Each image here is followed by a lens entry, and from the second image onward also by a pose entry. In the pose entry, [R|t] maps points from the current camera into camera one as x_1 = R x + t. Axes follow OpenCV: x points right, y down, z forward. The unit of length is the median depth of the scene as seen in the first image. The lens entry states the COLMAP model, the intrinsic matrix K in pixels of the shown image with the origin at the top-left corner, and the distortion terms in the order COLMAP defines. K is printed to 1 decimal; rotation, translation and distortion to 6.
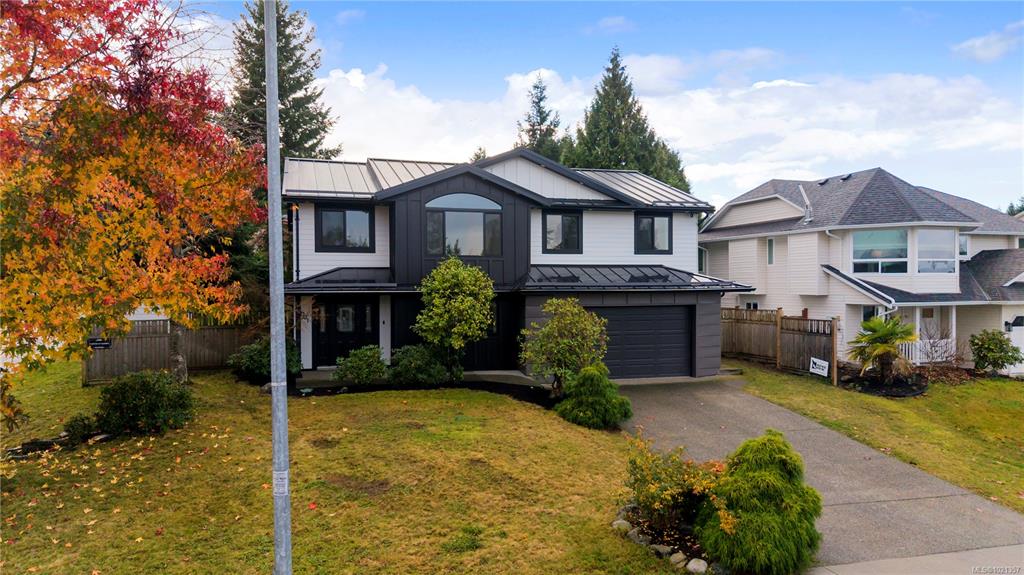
lens RADIAL K [[671.4, 0, 510.0], [0, 671.4, 301.3], [0, 0, 1]] dist [0.006661, -0.000750]
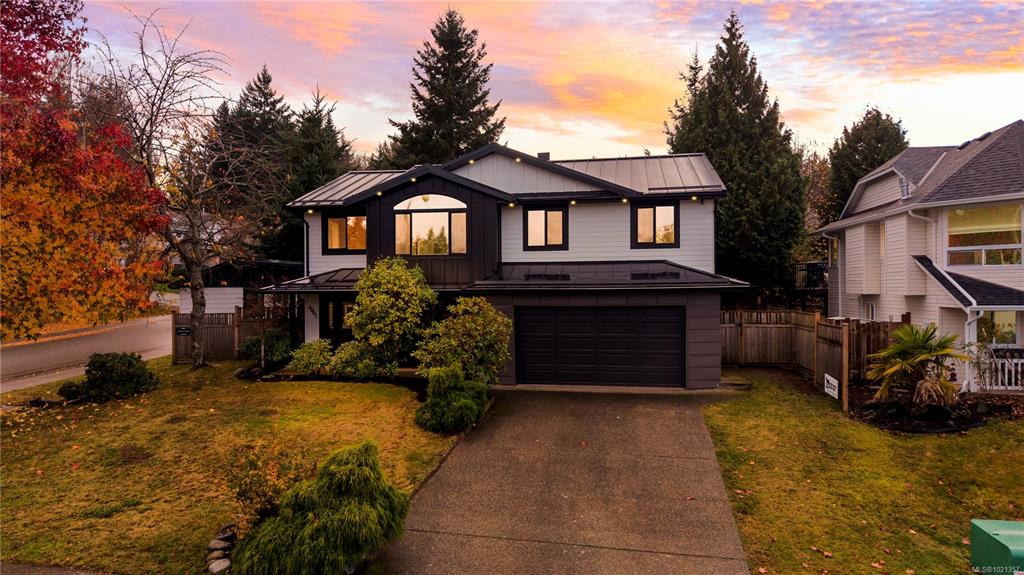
lens RADIAL K [[671.4, 0, 510.0], [0, 671.4, 301.3], [0, 0, 1]] dist [0.006661, -0.000750]
pose [[0.896370, 0.007111, -0.443251, 0.478048], [-0.006746, 0.999974, 0.002401, -0.000921], [0.443256, 0.000838, 0.896395, 0.130499]]
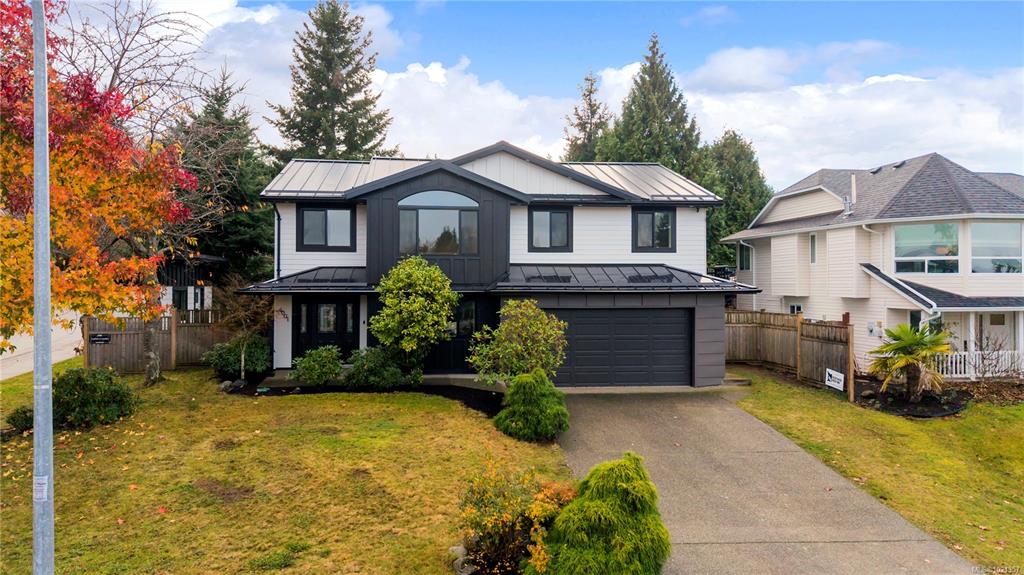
lens RADIAL K [[680.7, 0, 508.1], [0, 680.7, 284.1], [0, 0, 1]] dist [0.003456, 0.001097]
pose [[0.986426, 0.004188, -0.164155, 0.186204], [-0.007972, 0.999717, -0.022395, -0.004065], [0.164014, 0.023400, 0.986180, 0.046390]]
